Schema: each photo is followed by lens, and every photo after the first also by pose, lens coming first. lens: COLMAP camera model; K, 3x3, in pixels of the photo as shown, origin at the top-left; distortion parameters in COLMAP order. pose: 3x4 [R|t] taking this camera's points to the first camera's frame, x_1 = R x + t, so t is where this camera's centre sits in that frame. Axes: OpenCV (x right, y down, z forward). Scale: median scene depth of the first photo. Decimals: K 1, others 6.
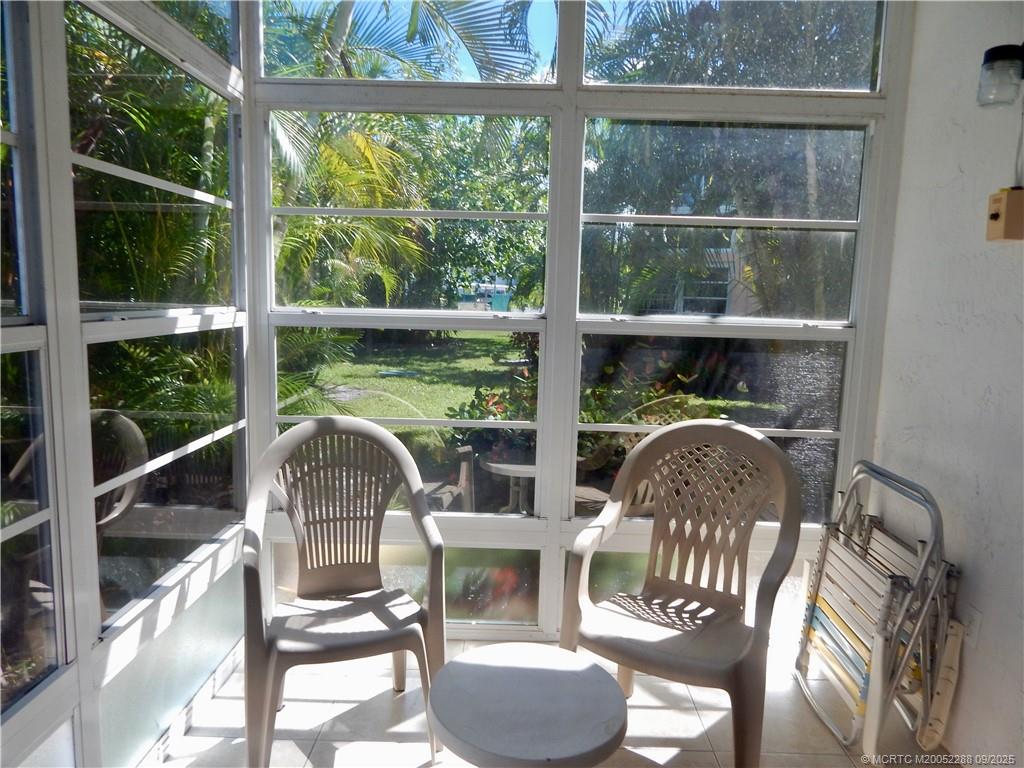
lens RADIAL K [[681.6, 0, 510.9], [0, 681.6, 379.9], [0, 0, 1]] dist [0.009130, -0.009310]
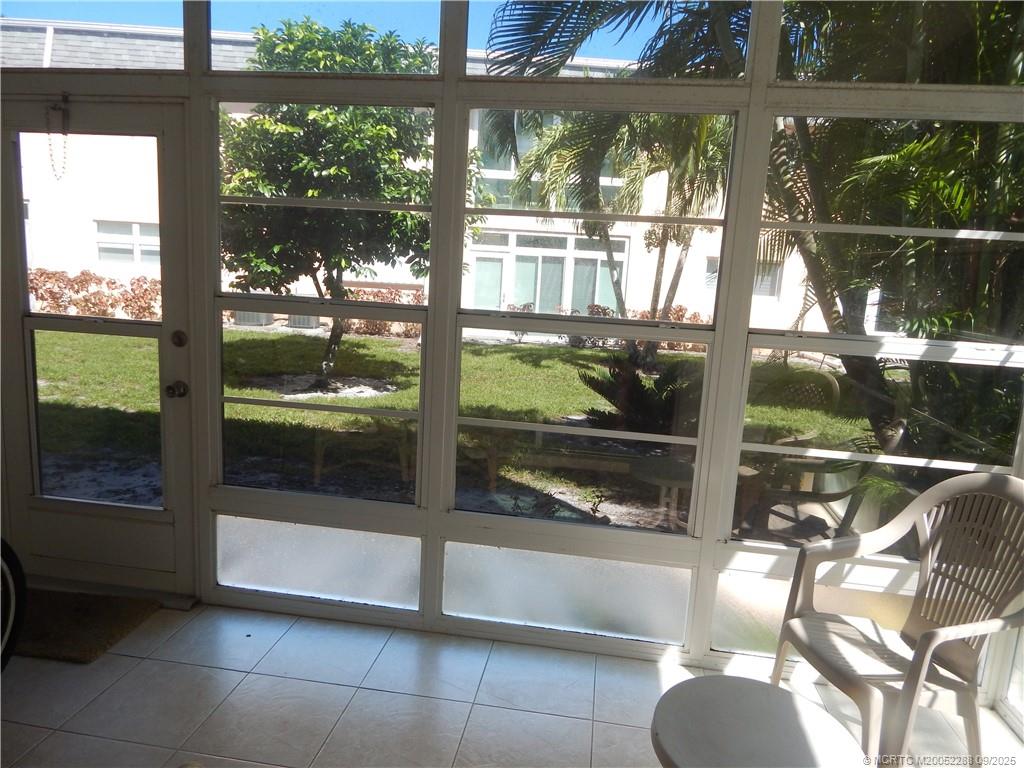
lens RADIAL K [[682.1, 0, 511.3], [0, 682.1, 380.8], [0, 0, 1]] dist [0.008463, -0.000905]
pose [[-0.131570, 0.131124, -0.982596, 0.714522], [-0.183976, 0.970763, 0.154180, -0.089121], [0.974085, 0.201059, -0.103600, 0.491889]]
